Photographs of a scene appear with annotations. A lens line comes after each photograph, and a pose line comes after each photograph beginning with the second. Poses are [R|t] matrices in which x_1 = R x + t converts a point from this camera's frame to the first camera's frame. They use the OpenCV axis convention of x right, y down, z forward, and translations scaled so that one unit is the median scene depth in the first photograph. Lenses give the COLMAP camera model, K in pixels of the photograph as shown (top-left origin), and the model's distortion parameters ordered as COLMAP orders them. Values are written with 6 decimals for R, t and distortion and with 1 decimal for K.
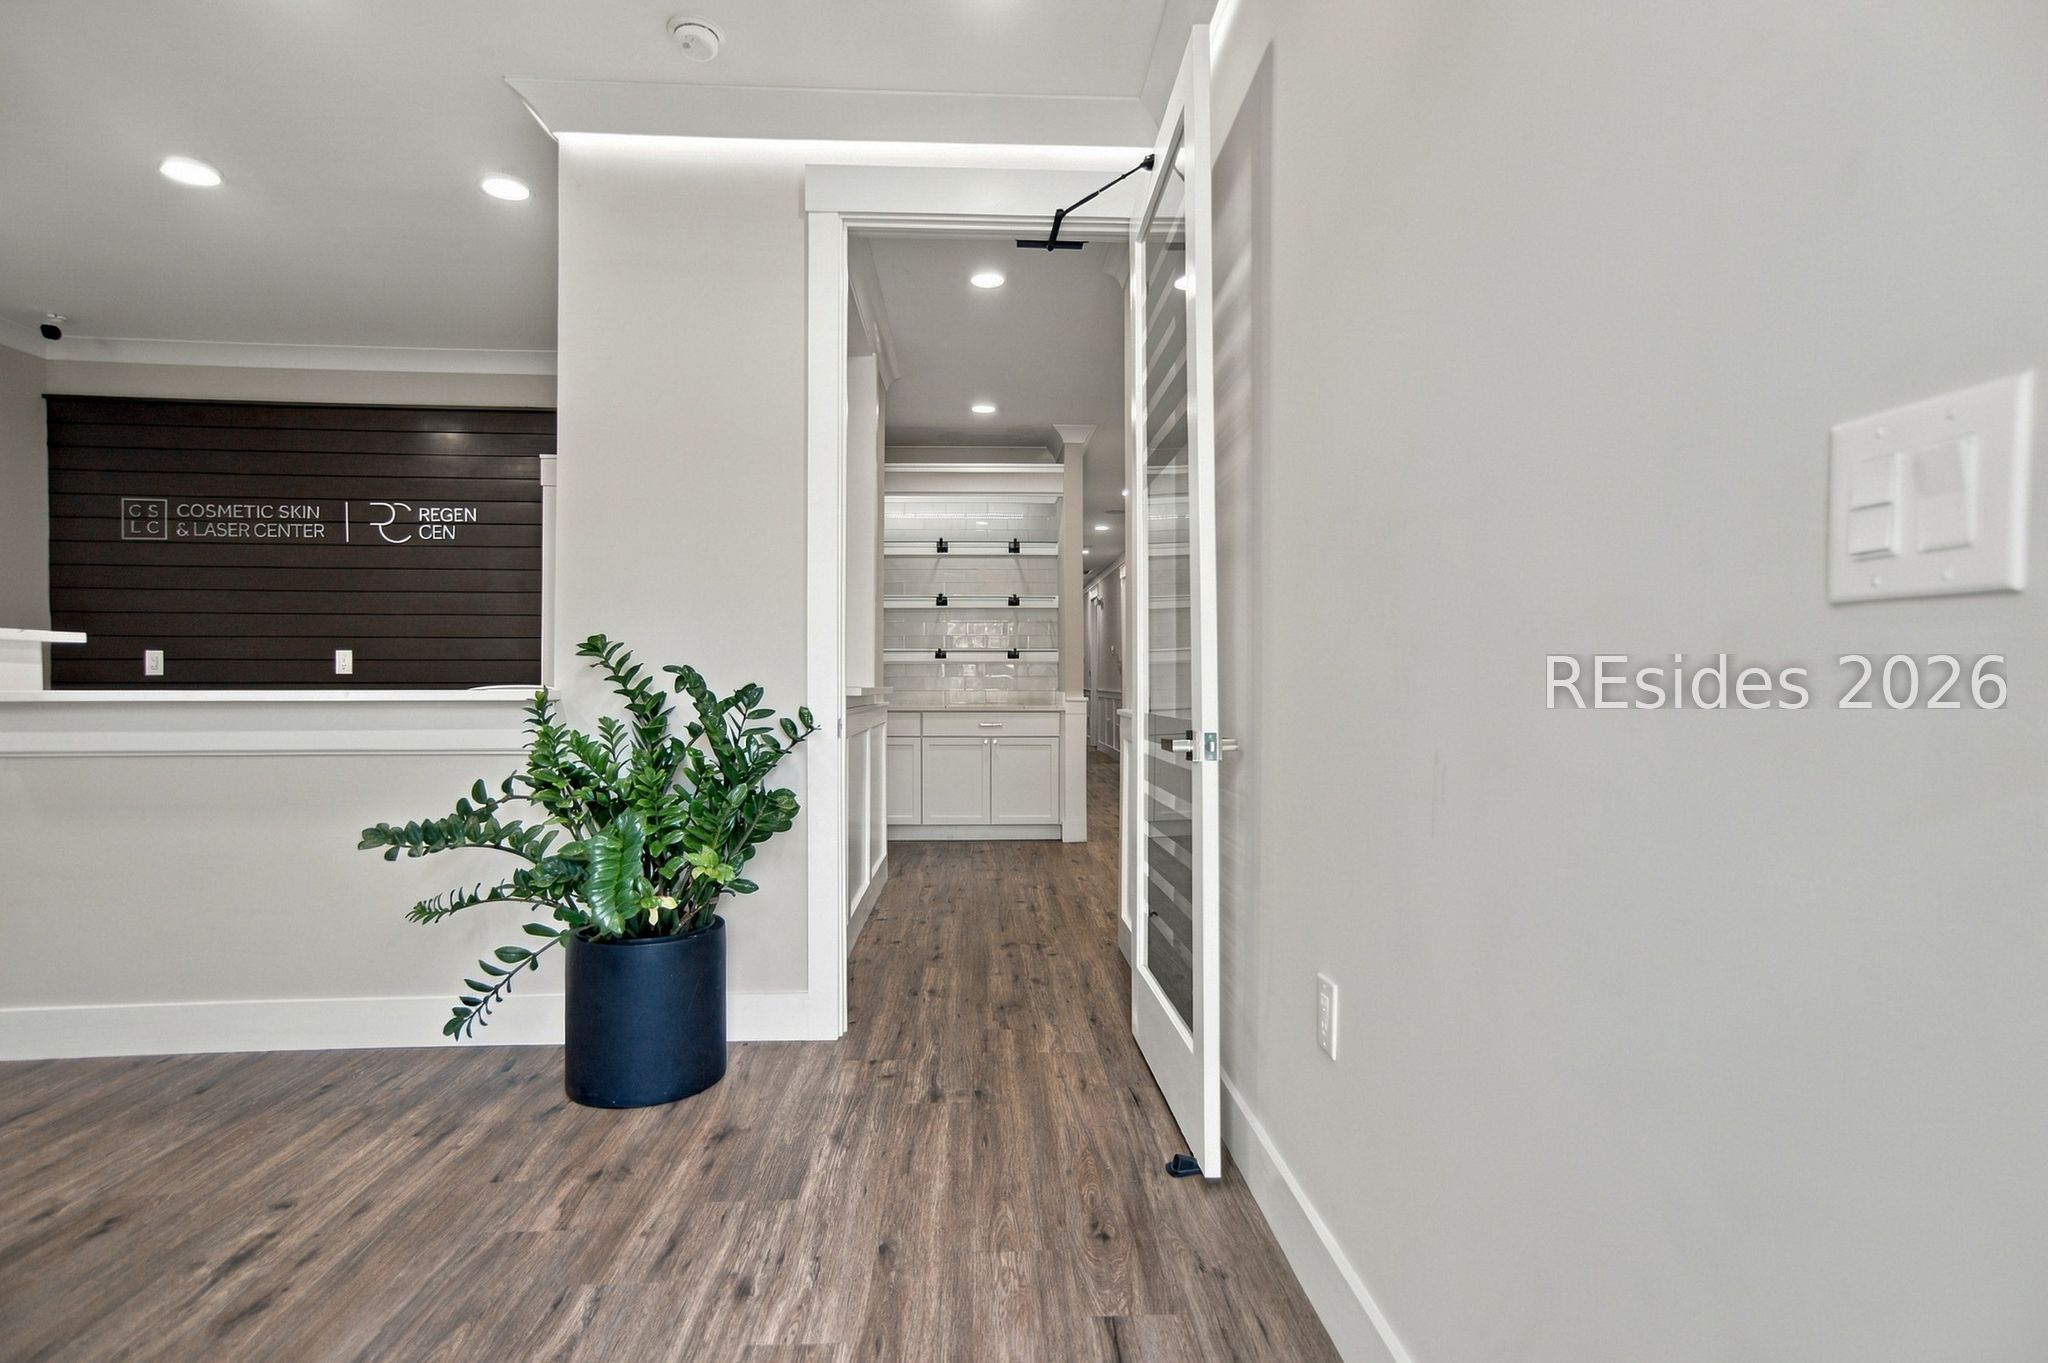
lens RADIAL K [[1049.5, 0, 1029.9], [0, 1049.5, 681.8], [0, 0, 1]] dist [-0.047722, 0.023564]
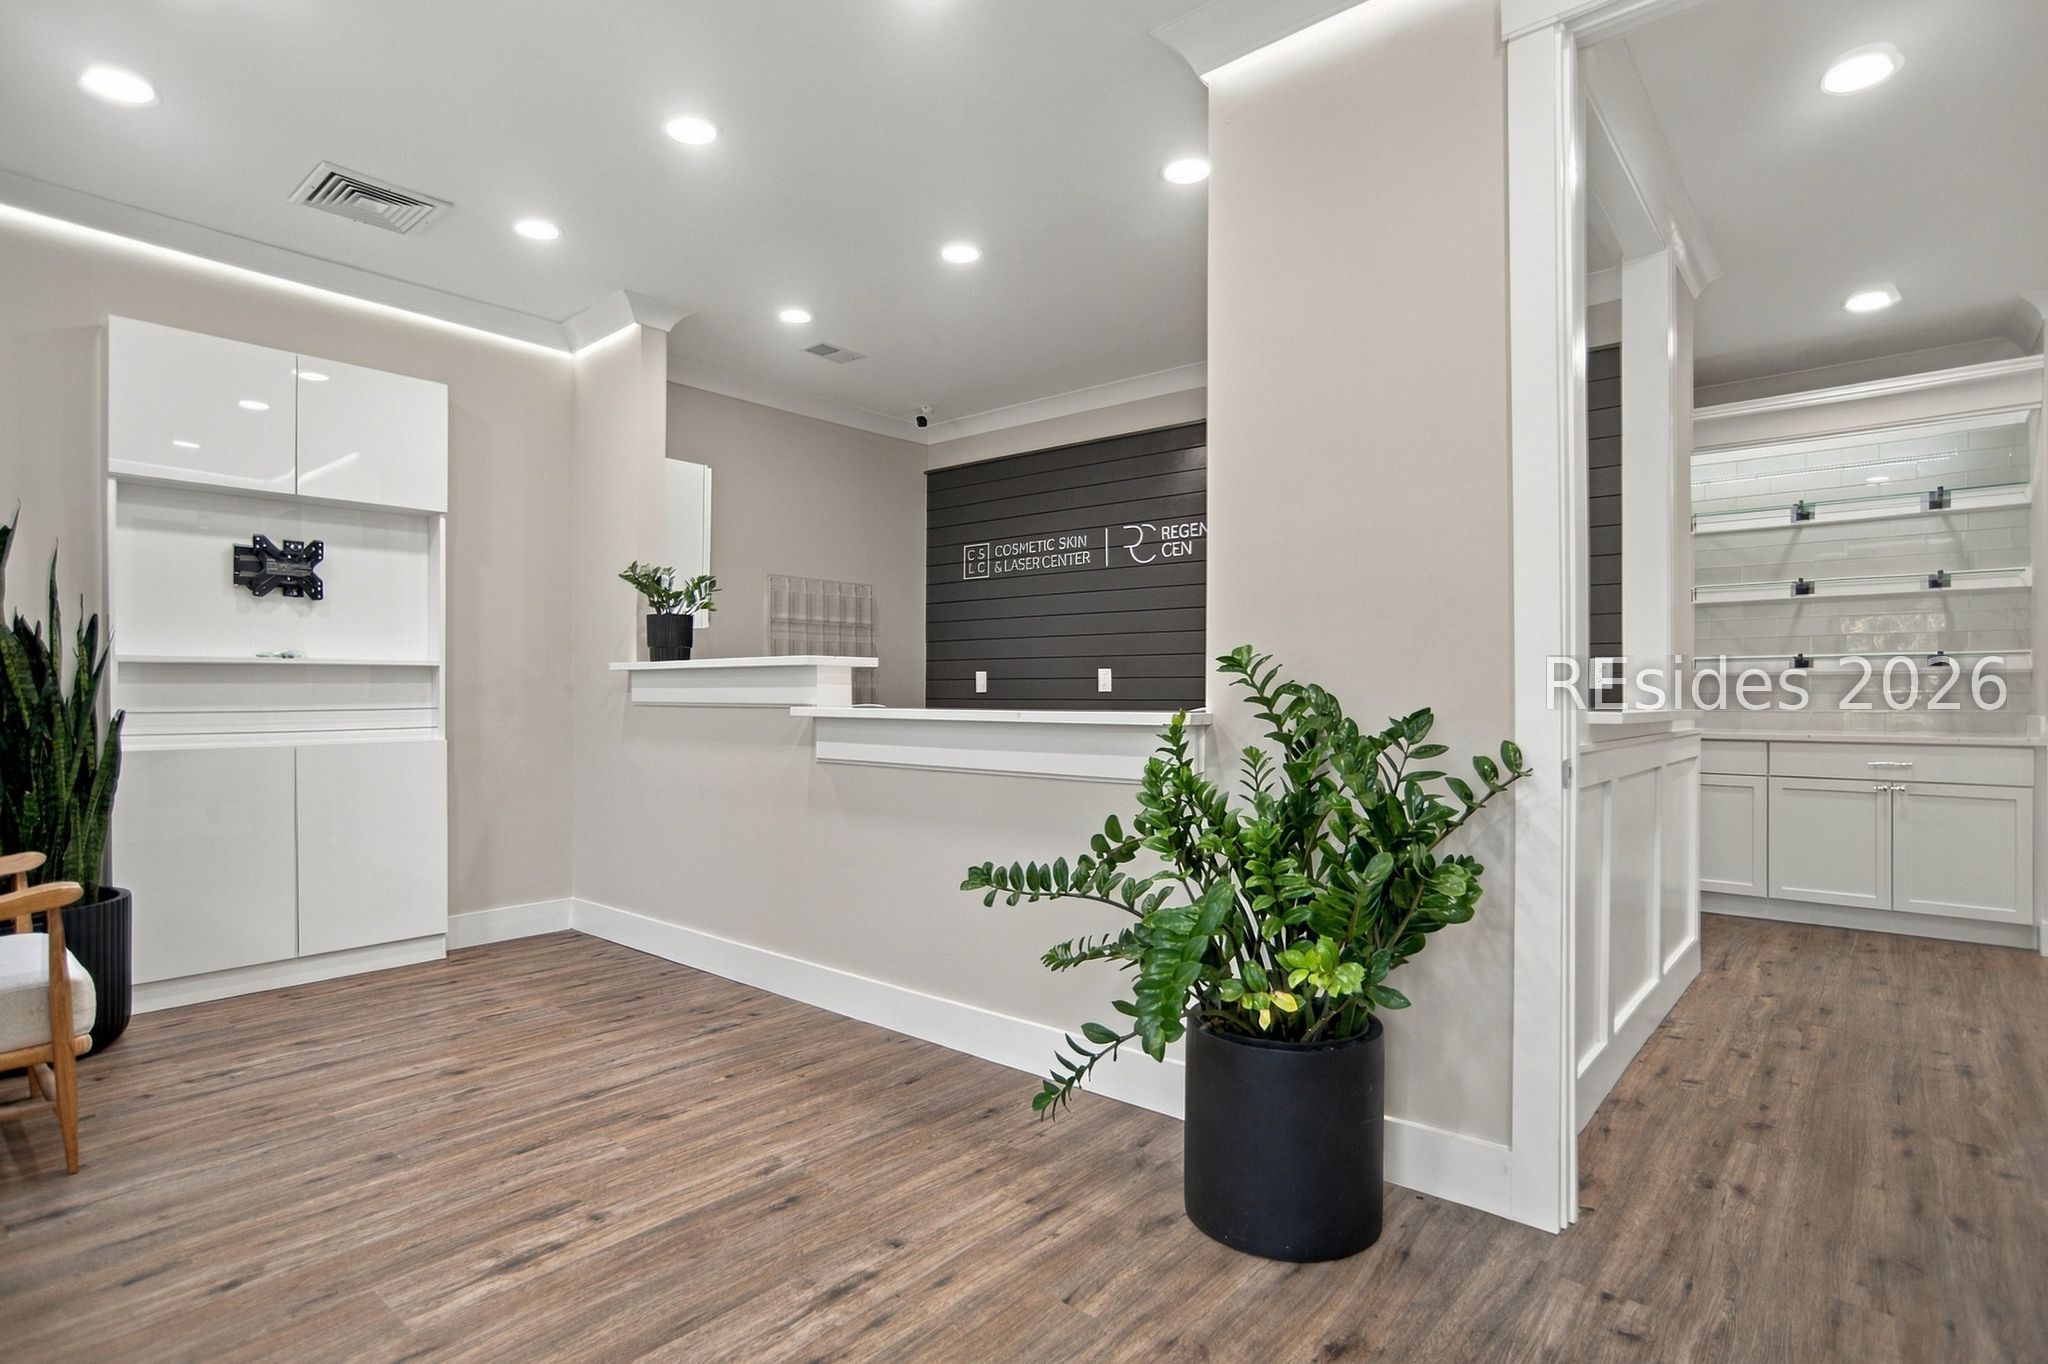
lens RADIAL K [[1049.5, 0, 1003.2], [0, 1049.5, 681.5], [0, 0, 1]] dist [-0.047722, 0.023564]
pose [[0.719088, -0.006426, -0.694890, 0.024531], [-0.001630, 0.999939, -0.010934, -0.008503], [0.694918, 0.008996, 0.719033, 0.274445]]
